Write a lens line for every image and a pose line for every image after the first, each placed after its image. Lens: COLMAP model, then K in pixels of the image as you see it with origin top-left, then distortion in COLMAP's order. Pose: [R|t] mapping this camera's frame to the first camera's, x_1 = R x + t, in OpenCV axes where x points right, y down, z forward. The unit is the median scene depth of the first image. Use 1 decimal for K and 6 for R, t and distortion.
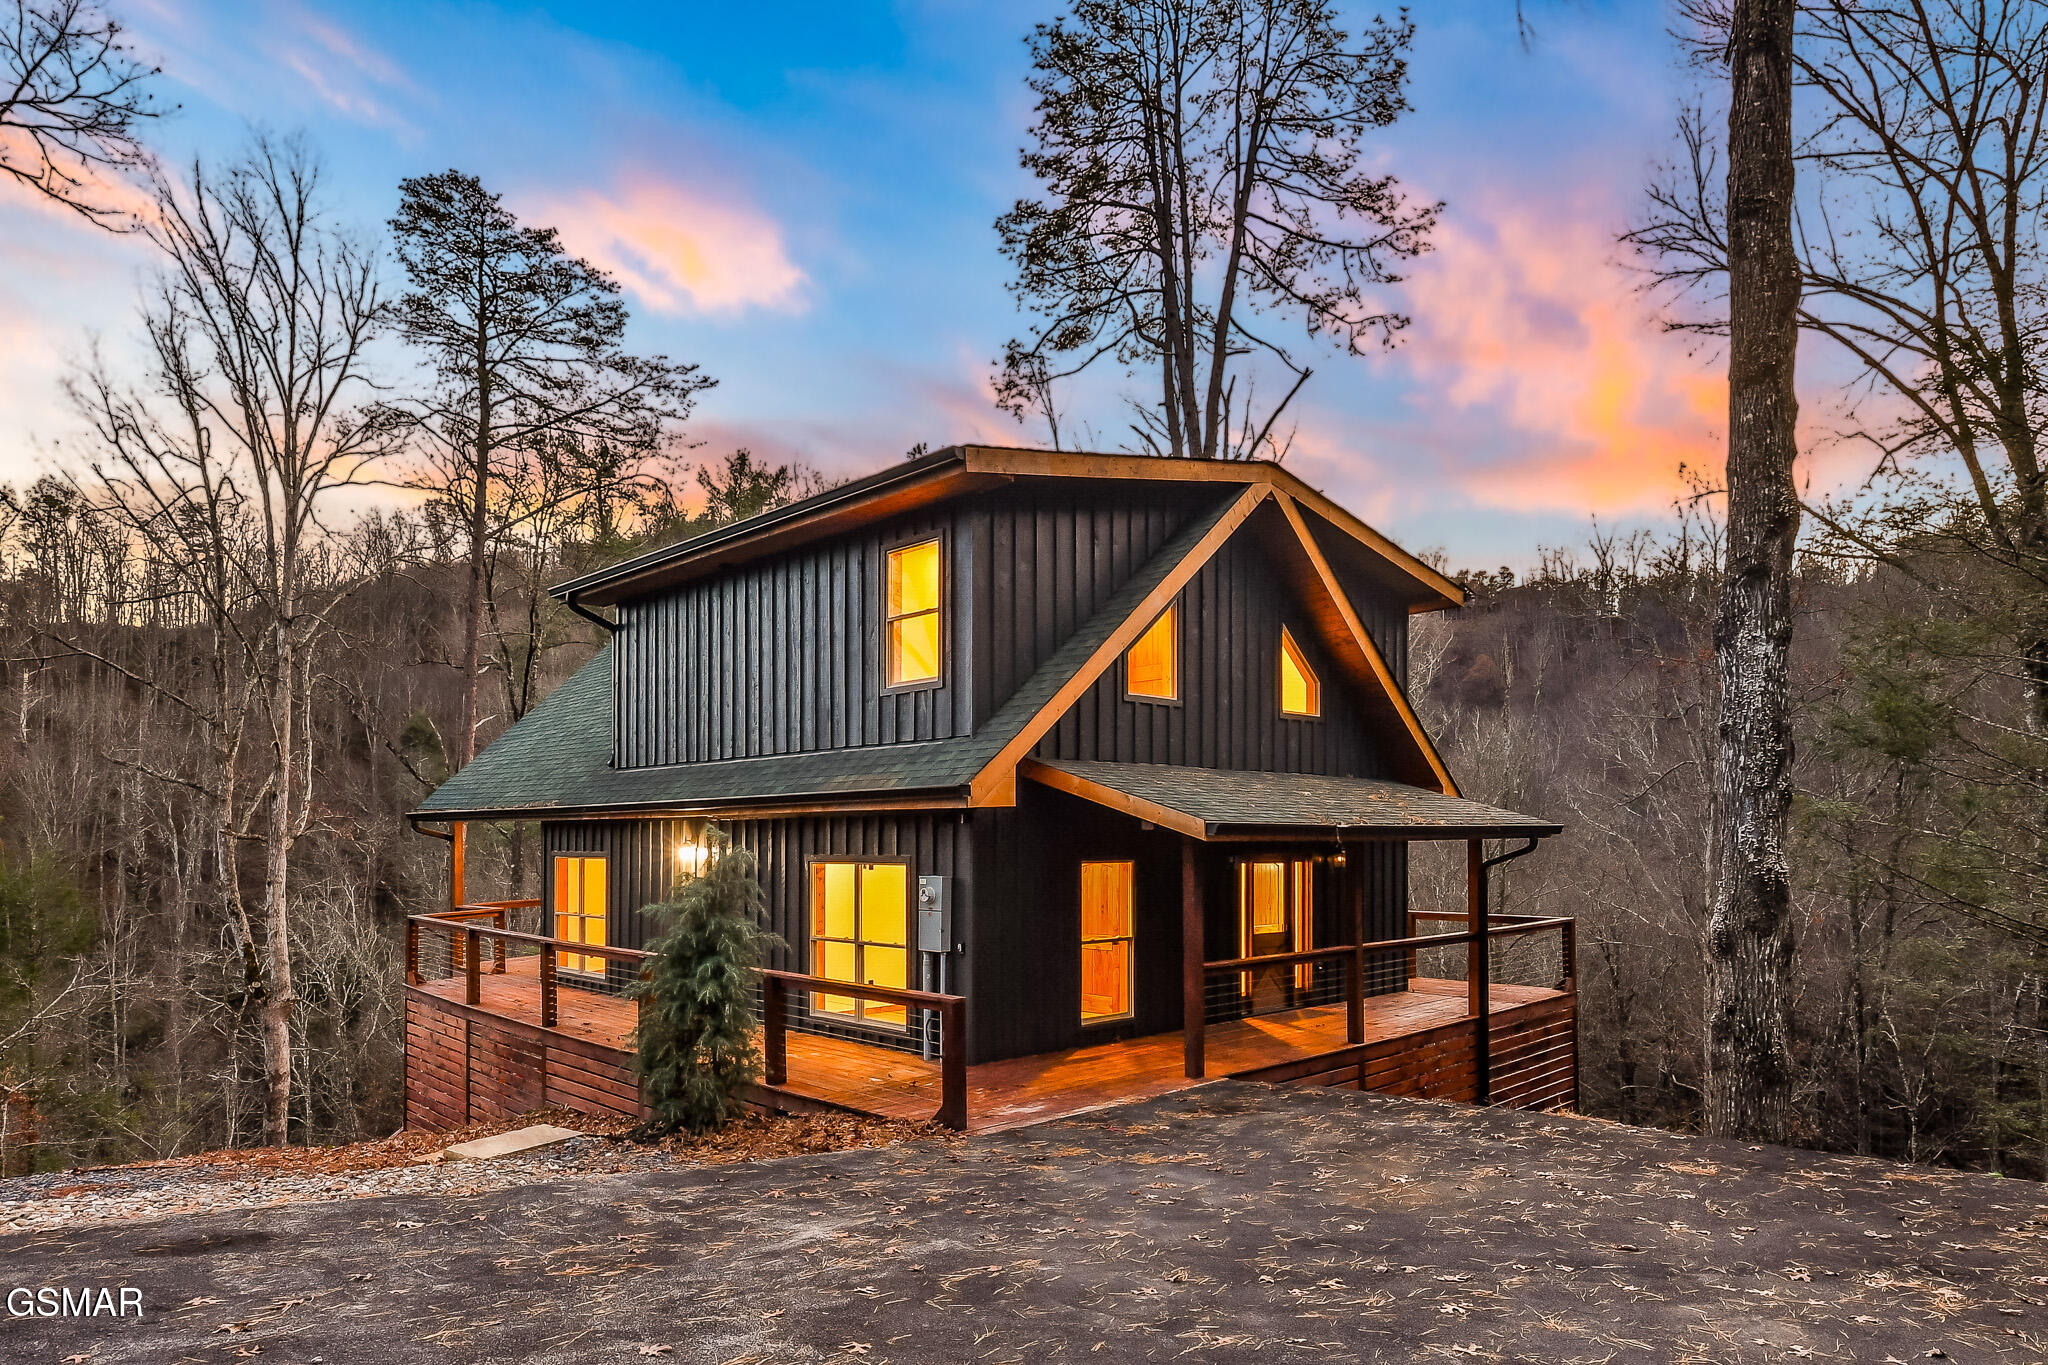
lens RADIAL K [[1214.4, 0, 1024.0], [0, 1214.4, 682.5], [0, 0, 1]] dist [0.005647, -0.000762]
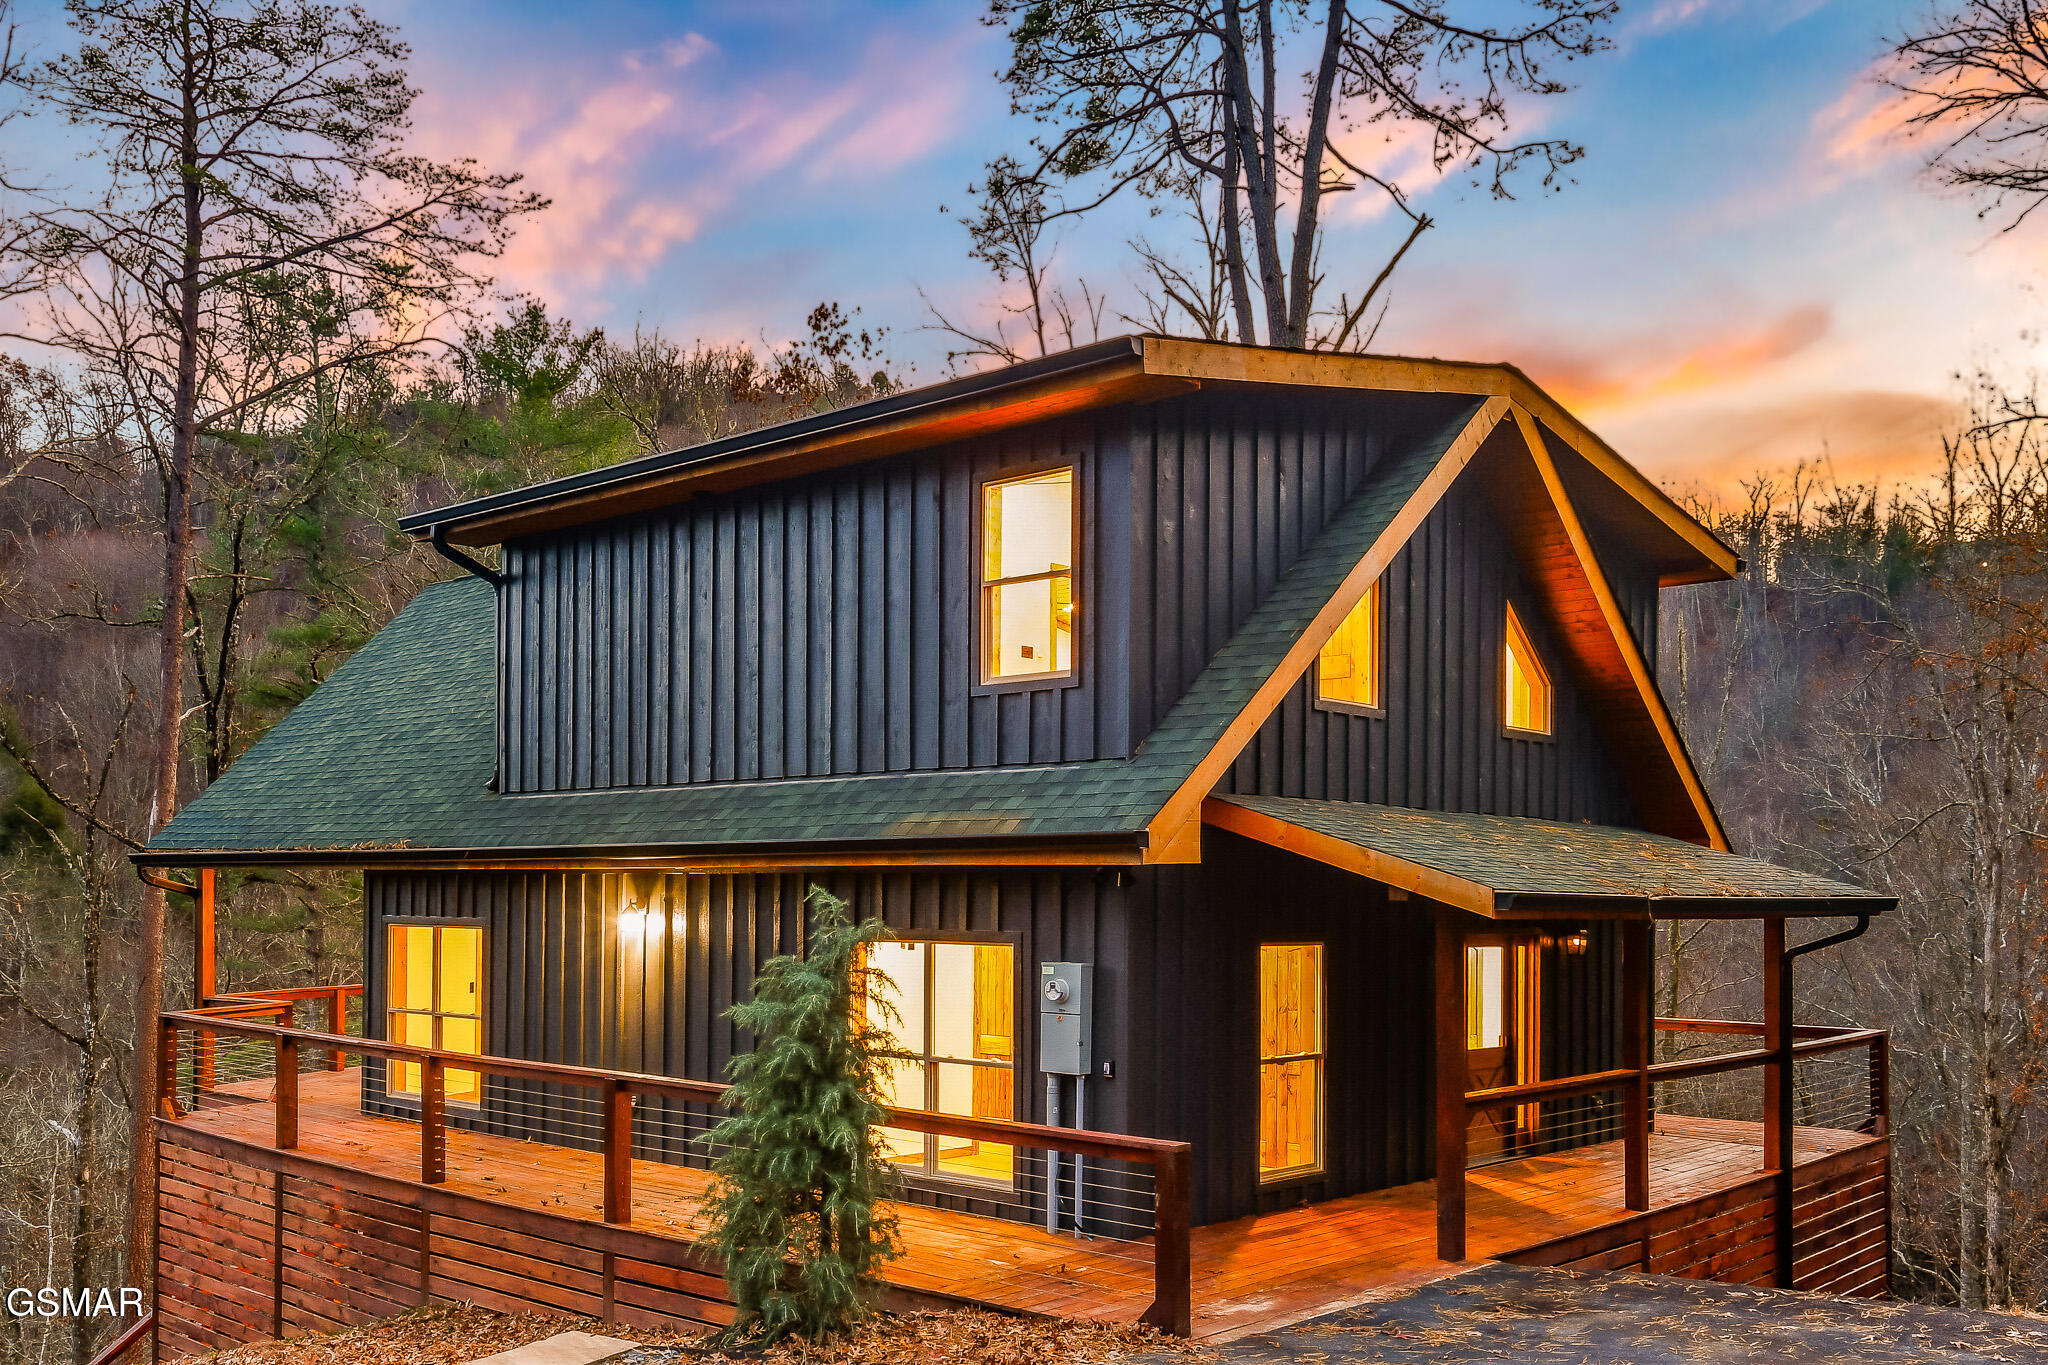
lens RADIAL K [[1820.8, 0, 1023.3], [0, 1820.8, 671.6], [0, 0, 1]] dist [0.032100, -0.023453]
pose [[0.997383, 0.021252, 0.069099, -0.131345], [-0.021608, 0.999757, 0.004401, -0.006265], [-0.068989, -0.005883, 0.997600, -0.013746]]
